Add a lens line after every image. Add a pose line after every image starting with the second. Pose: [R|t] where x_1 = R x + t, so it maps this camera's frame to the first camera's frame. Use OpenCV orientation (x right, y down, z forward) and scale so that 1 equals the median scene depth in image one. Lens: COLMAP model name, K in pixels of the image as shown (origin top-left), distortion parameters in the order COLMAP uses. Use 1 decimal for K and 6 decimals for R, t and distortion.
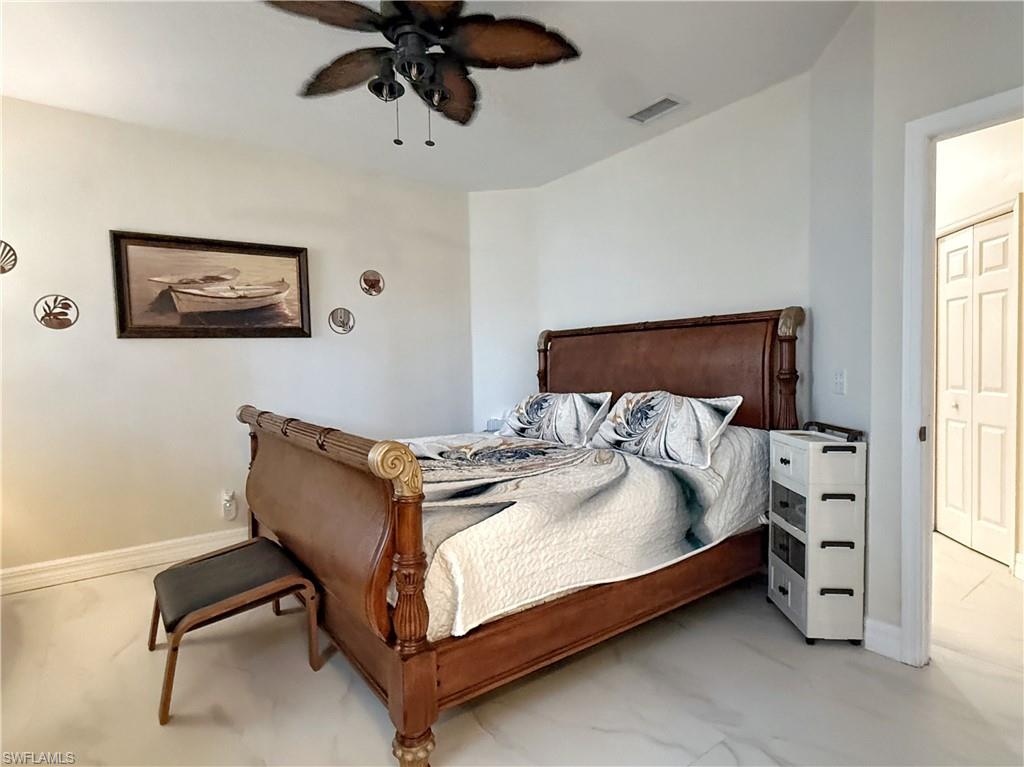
lens RADIAL K [[531.5, 0, 506.9], [0, 531.5, 383.4], [0, 0, 1]] dist [0.000634, -0.001172]
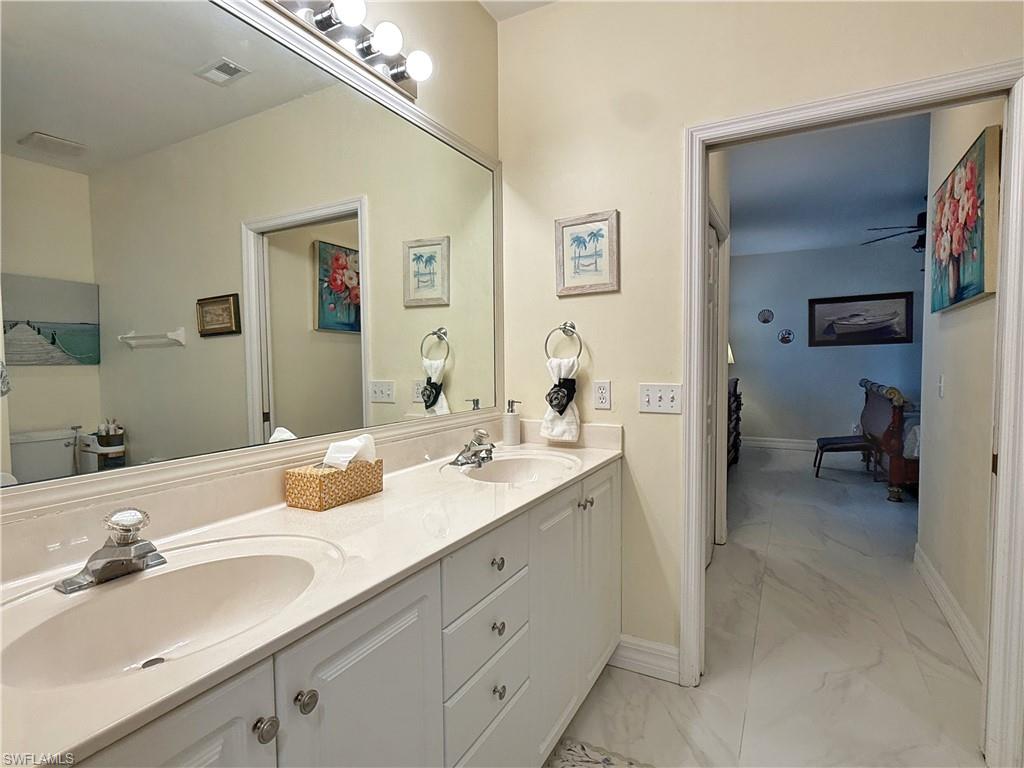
lens RADIAL K [[531.5, 0, 513.1], [0, 531.5, 383.9], [0, 0, 1]] dist [0.000634, -0.001172]
pose [[0.424073, 0.054847, -0.903965, 0.758597], [-0.033848, 0.998427, 0.044699, 0.014449], [0.904995, 0.011642, 0.425263, -1.057601]]
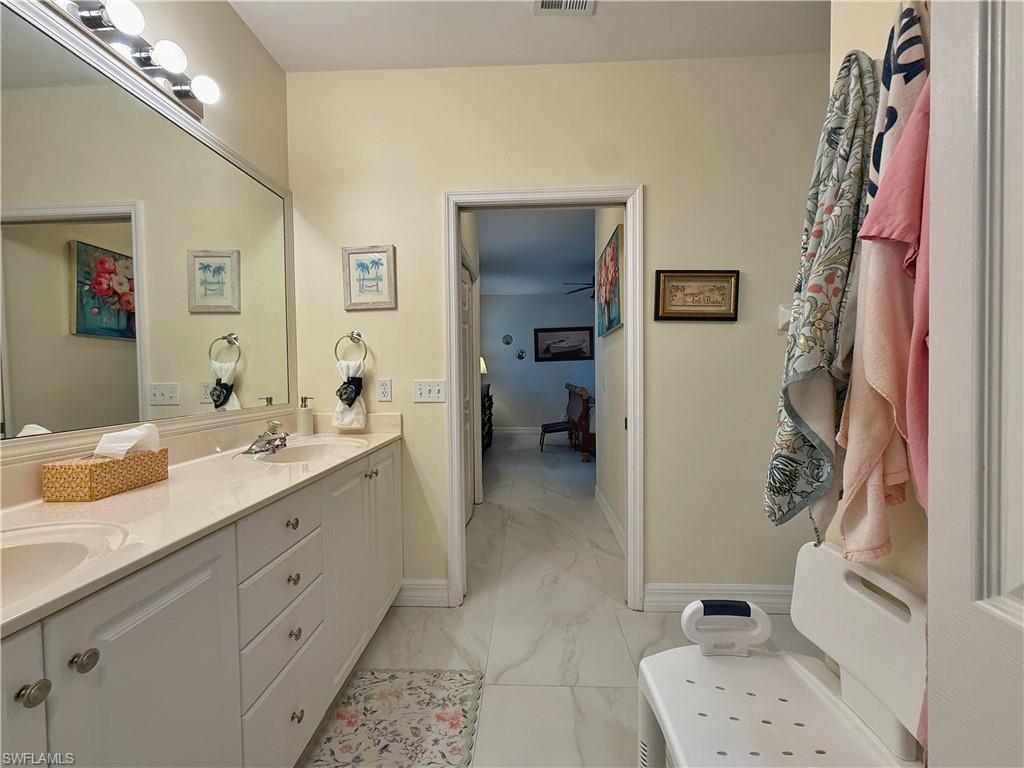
lens RADIAL K [[427.5, 0, 516.0], [0, 427.5, 384.5], [0, 0, 1]] dist [0.000807, -0.000138]
pose [[0.778814, 0.025741, -0.626726, 0.791347], [-0.026866, 0.999610, 0.007670, 0.035840], [0.626679, 0.010865, 0.779202, -1.069967]]
